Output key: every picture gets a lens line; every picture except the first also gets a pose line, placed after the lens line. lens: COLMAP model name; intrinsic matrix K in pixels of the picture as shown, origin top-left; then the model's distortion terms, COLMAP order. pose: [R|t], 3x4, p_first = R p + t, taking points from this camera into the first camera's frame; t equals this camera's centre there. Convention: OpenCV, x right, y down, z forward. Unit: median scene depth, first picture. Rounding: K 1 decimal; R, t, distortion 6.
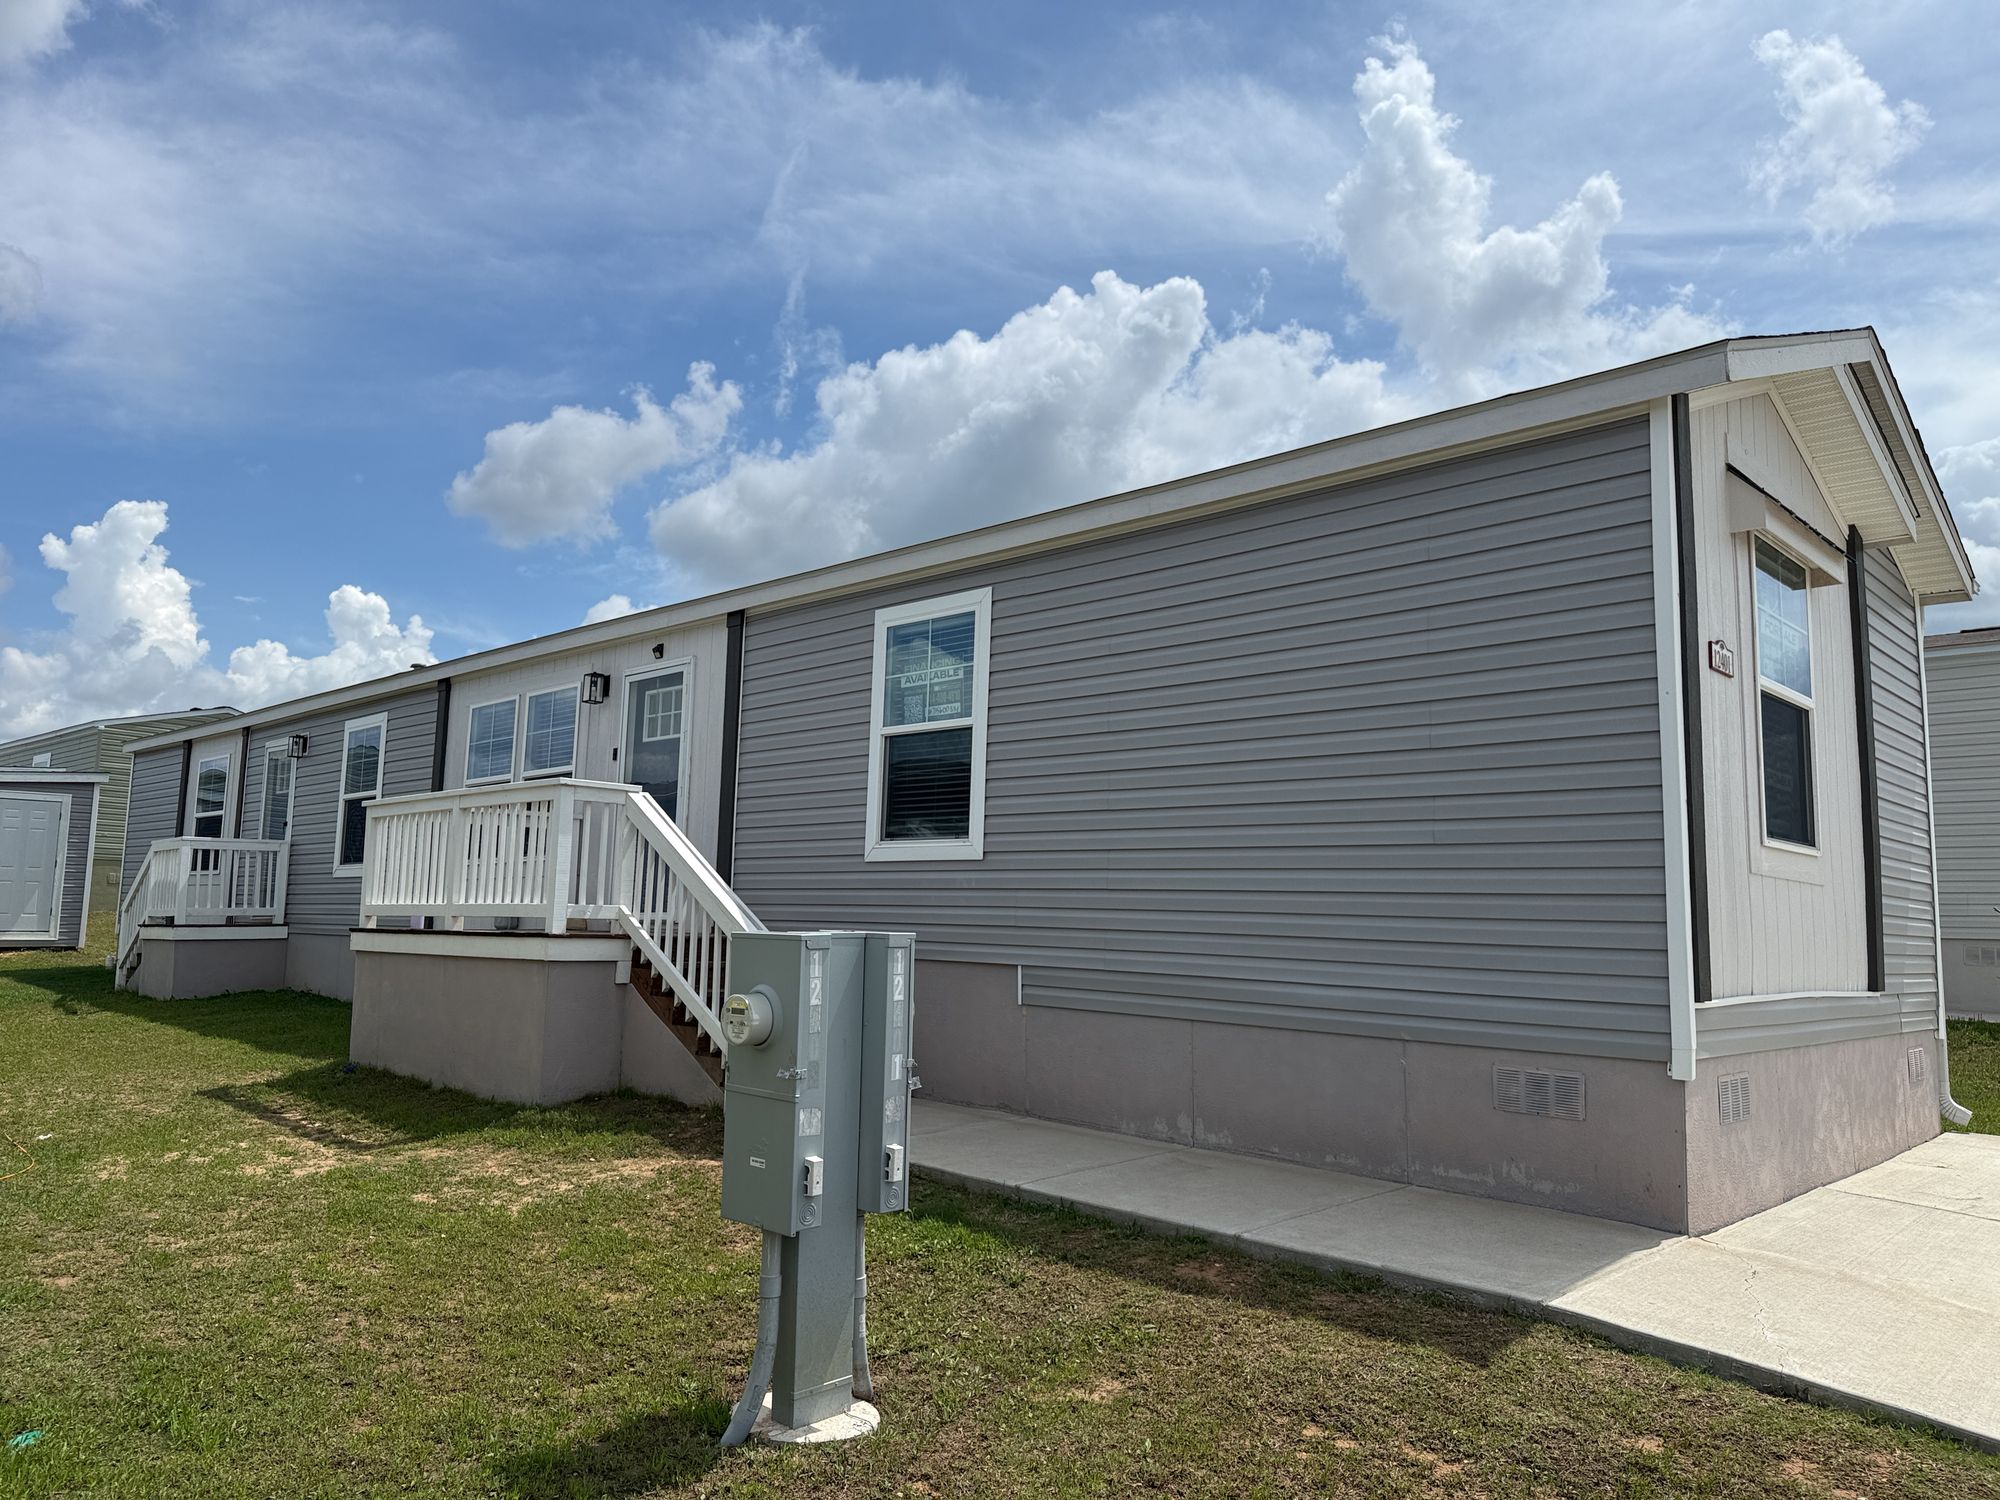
lens RADIAL K [[1373.7, 0, 1000.0], [0, 1373.7, 750.0], [0, 0, 1]] dist [0.061255, -0.044286]
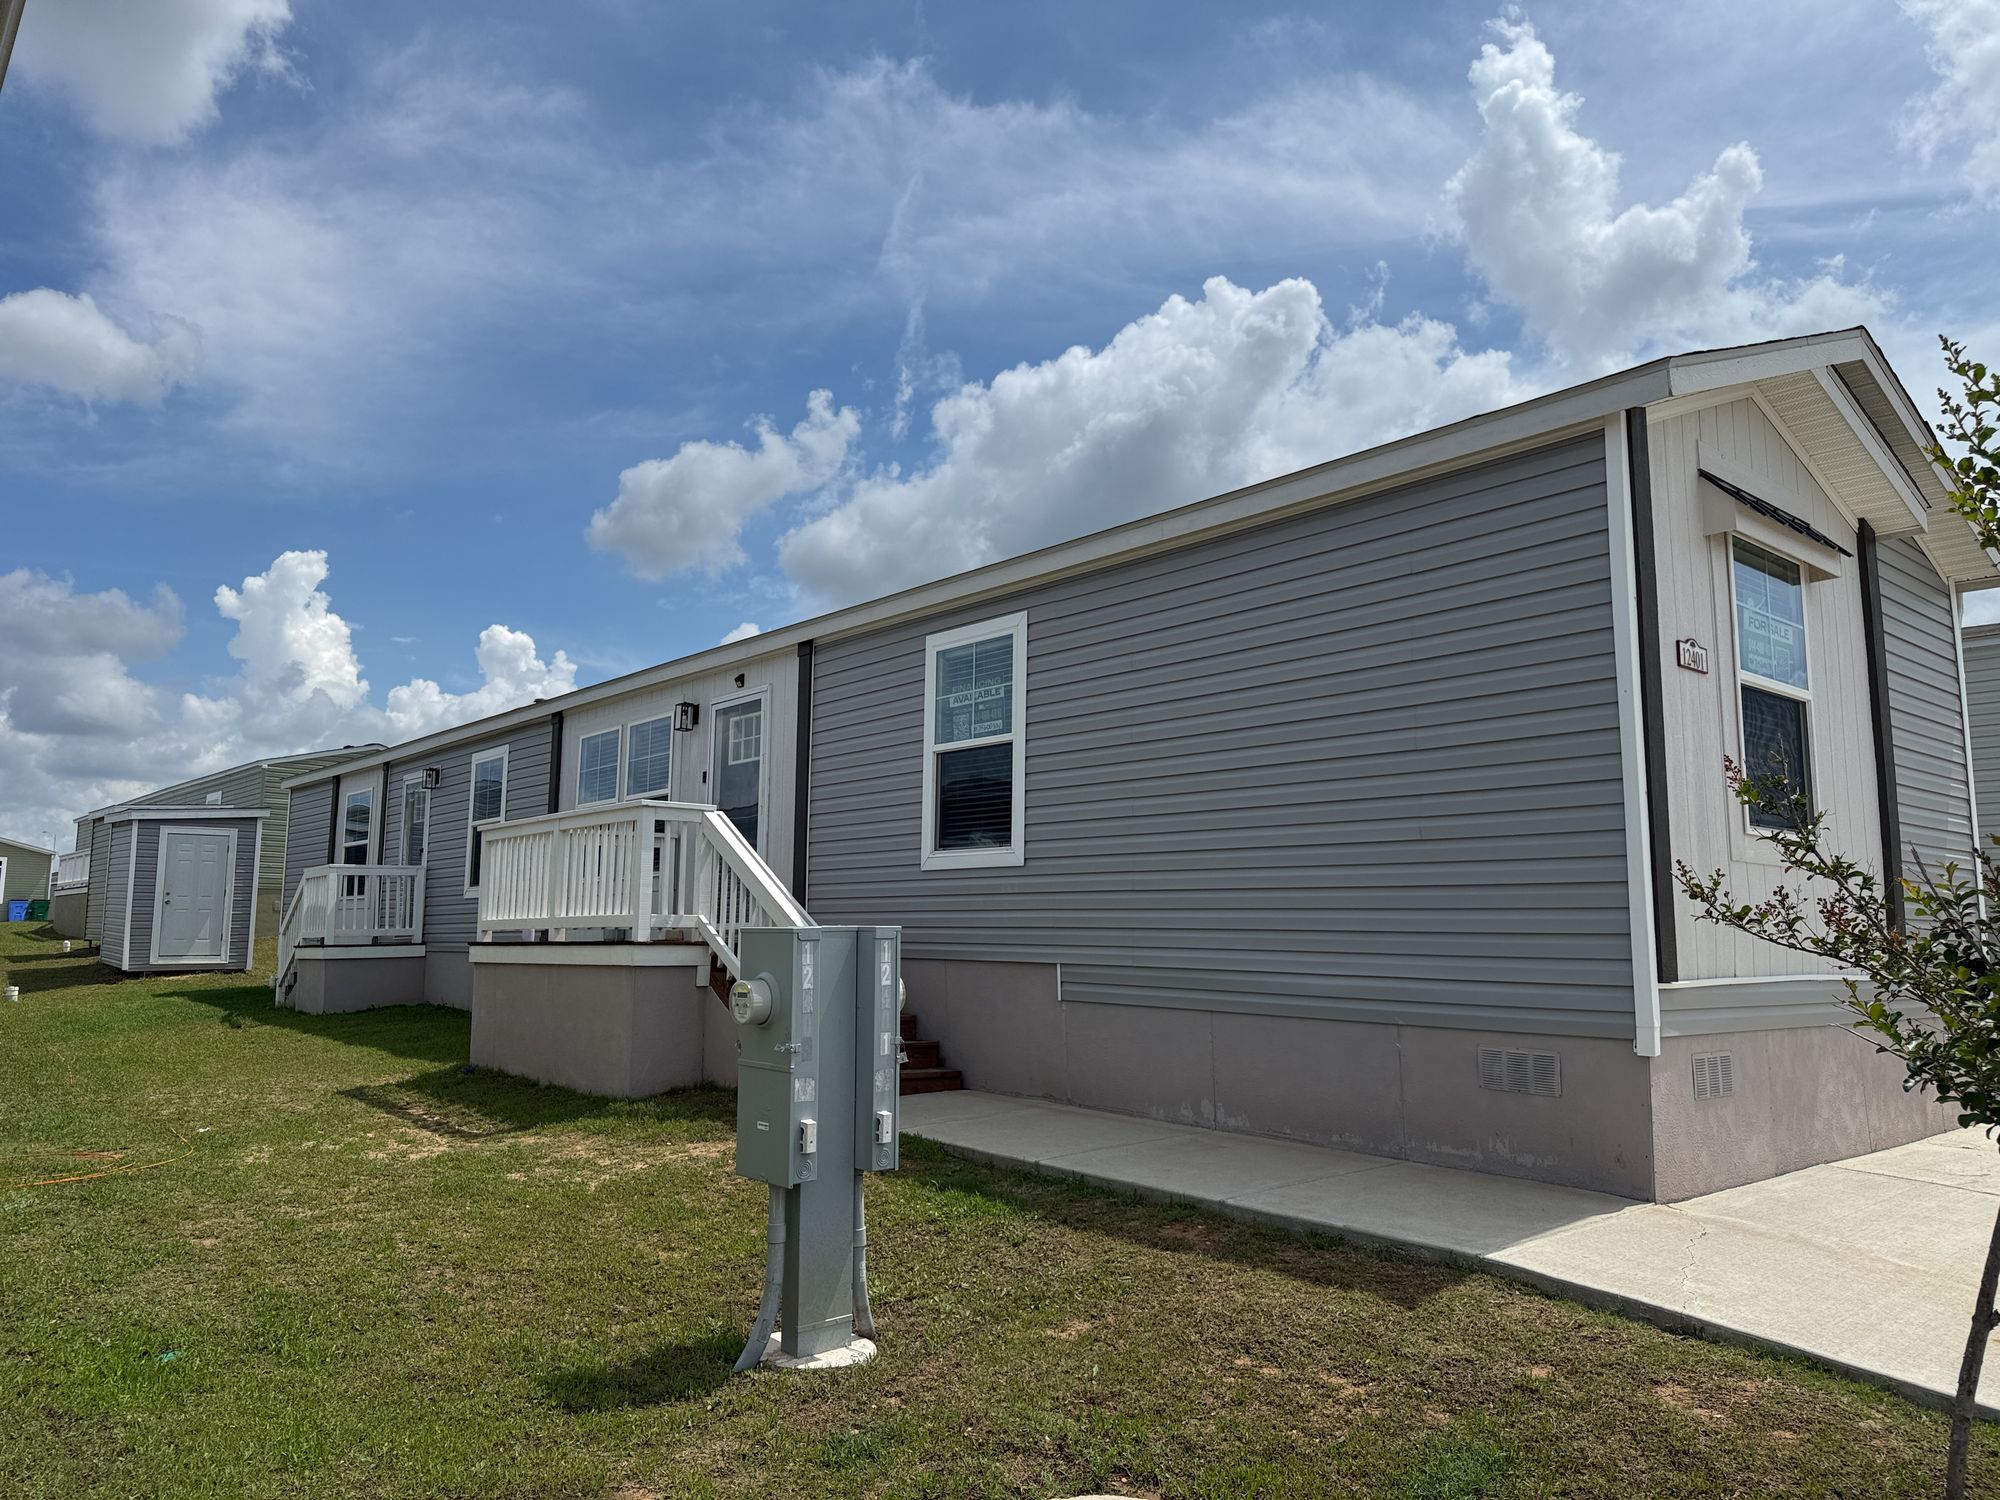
lens RADIAL K [[1374.1, 0, 998.2], [0, 1374.1, 735.3], [0, 0, 1]] dist [0.077998, -0.063759]
pose [[0.995158, -0.031673, -0.093049, 0.077317], [0.029776, 0.999321, -0.021701, 0.001209], [0.093673, 0.018825, 0.995425, -0.079038]]
